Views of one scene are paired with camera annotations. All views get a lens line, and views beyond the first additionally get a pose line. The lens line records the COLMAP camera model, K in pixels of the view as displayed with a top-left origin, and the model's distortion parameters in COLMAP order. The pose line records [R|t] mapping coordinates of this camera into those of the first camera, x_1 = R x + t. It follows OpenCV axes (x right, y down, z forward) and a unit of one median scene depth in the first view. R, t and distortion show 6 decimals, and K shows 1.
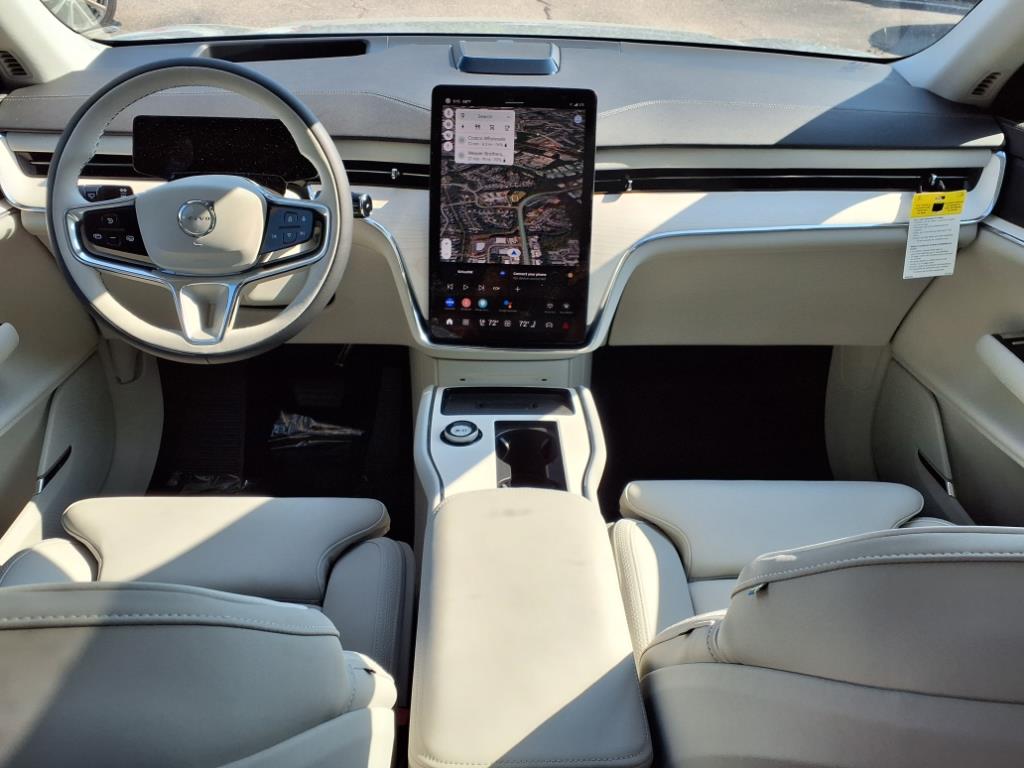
lens RADIAL K [[907.4, 0, 530.0], [0, 907.4, 408.0], [0, 0, 1]] dist [0.078514, -0.112581]
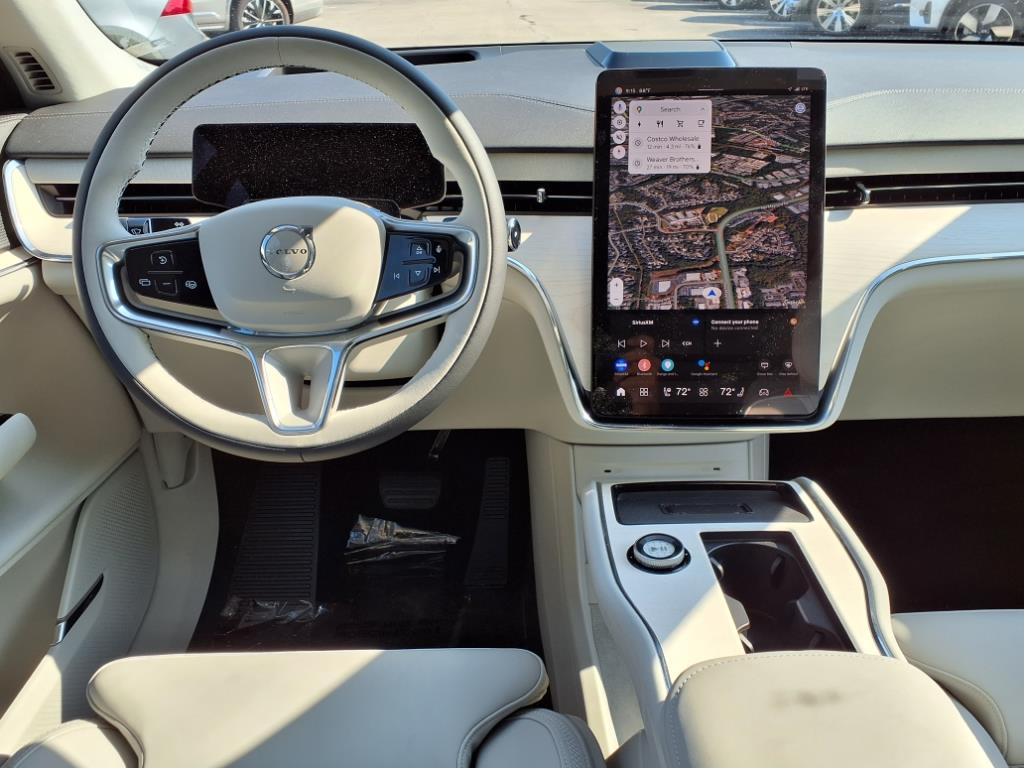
lens RADIAL K [[907.4, 0, 520.7], [0, 907.4, 398.4], [0, 0, 1]] dist [0.078514, -0.112581]
pose [[0.998724, -0.030693, -0.040108, -0.141177], [0.026432, 0.994356, -0.102747, -0.019275], [0.043035, 0.101556, 0.993899, 0.289322]]
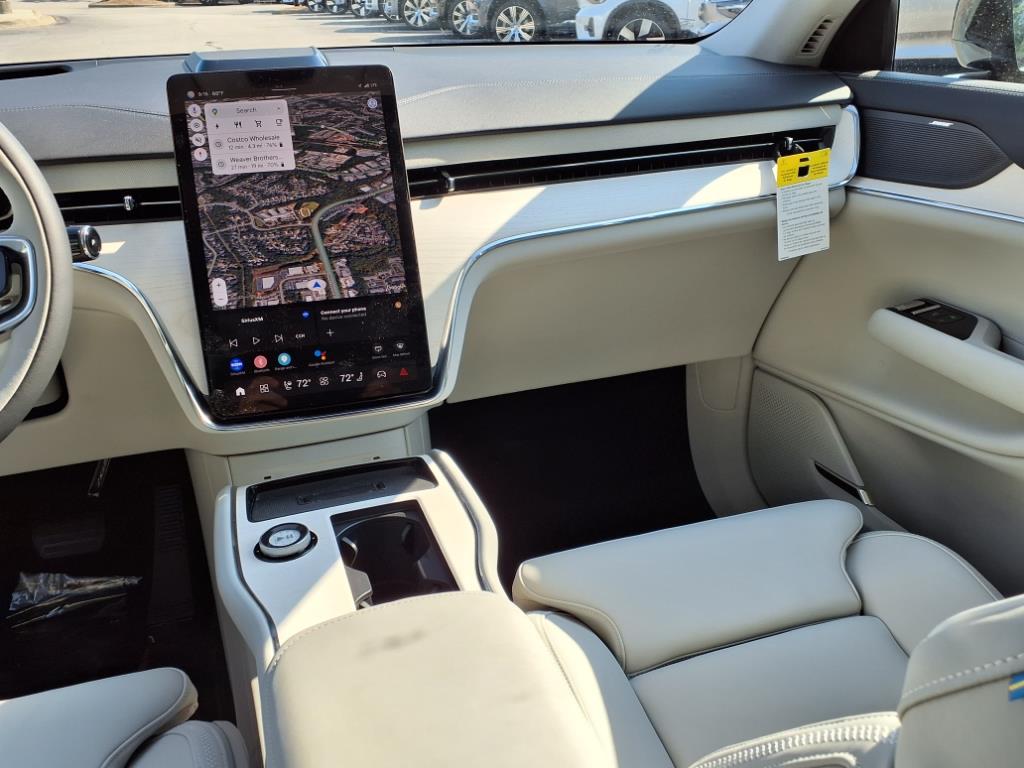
lens RADIAL K [[907.4, 0, 518.4], [0, 907.4, 392.6], [0, 0, 1]] dist [0.078514, -0.112581]
pose [[0.959833, -0.163974, 0.227669, -0.043055], [0.190361, 0.976700, -0.099097, 0.018660], [-0.206115, 0.138456, 0.968683, 0.260839]]
